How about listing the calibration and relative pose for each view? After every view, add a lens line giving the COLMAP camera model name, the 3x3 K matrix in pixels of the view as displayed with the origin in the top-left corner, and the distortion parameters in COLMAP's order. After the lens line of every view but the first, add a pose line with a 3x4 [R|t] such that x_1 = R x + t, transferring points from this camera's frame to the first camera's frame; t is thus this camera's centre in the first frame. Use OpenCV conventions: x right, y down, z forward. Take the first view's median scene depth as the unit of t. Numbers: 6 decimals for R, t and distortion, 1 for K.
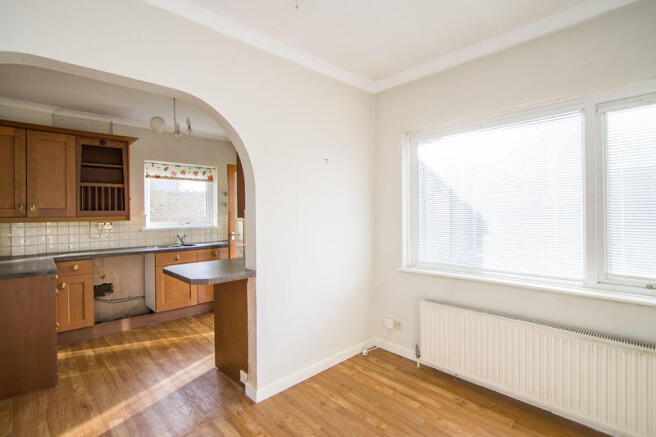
lens RADIAL K [[307.7, 0, 329.9], [0, 307.7, 214.0], [0, 0, 1]] dist [-0.019842, -0.000089]
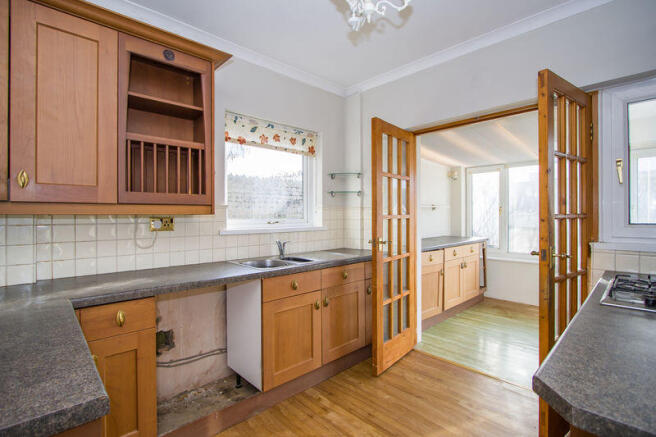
lens RADIAL K [[307.7, 0, 324.5], [0, 307.7, 217.5], [0, 0, 1]] dist [-0.019842, -0.000089]
pose [[0.999875, 0.009380, -0.012759, -0.465705], [-0.009327, 0.999948, 0.004207, 0.022745], [0.012797, -0.004087, 0.999910, 0.487740]]
